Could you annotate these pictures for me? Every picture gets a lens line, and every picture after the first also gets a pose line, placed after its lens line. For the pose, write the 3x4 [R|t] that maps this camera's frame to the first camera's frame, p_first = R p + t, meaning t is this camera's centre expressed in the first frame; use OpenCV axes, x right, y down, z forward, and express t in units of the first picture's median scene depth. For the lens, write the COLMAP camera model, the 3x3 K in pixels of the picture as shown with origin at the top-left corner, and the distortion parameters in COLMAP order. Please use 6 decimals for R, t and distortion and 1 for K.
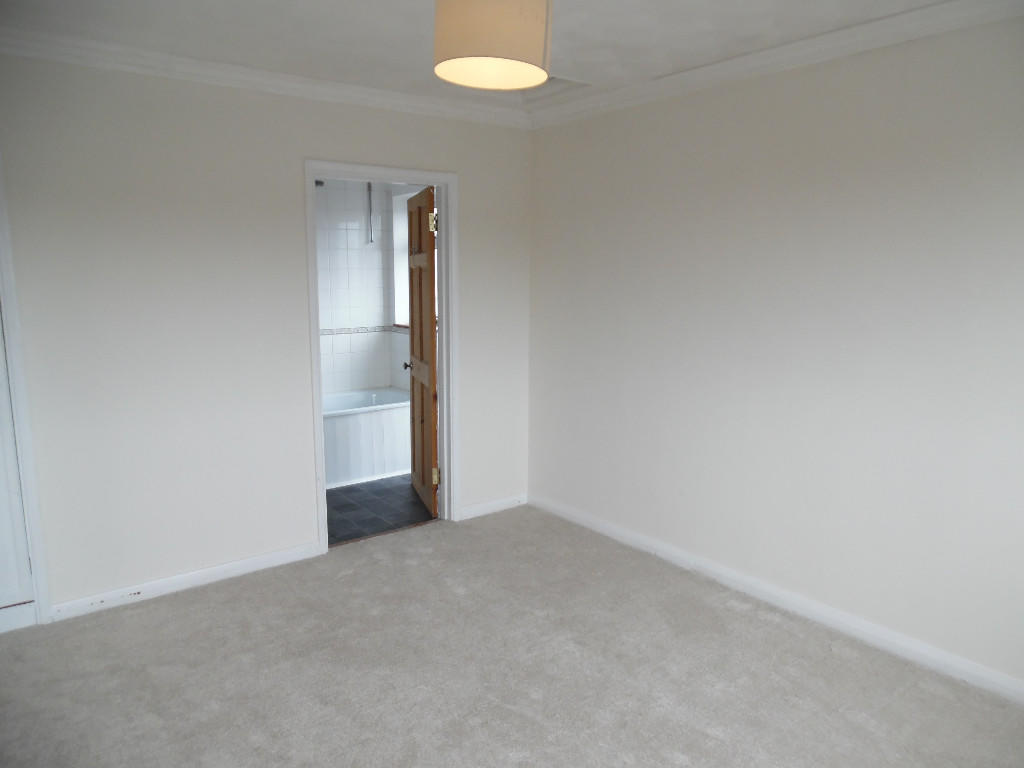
lens RADIAL K [[733.9, 0, 512.0], [0, 733.9, 384.0], [0, 0, 1]] dist [0.006928, 0.003990]
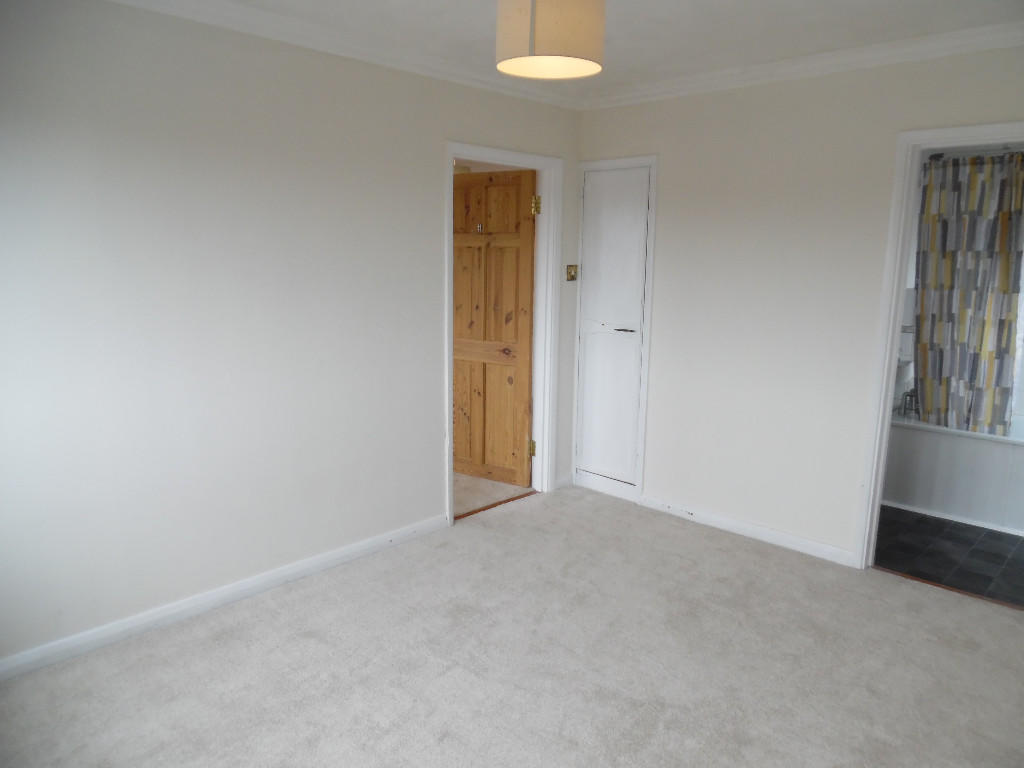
lens RADIAL K [[733.9, 0, 512.0], [0, 733.9, 384.0], [0, 0, 1]] dist [0.006928, 0.003990]
pose [[0.145123, 0.179075, -0.973073, 0.609974], [-0.173171, 0.972901, 0.153217, -0.063885], [0.974141, 0.146273, 0.172201, 0.467615]]
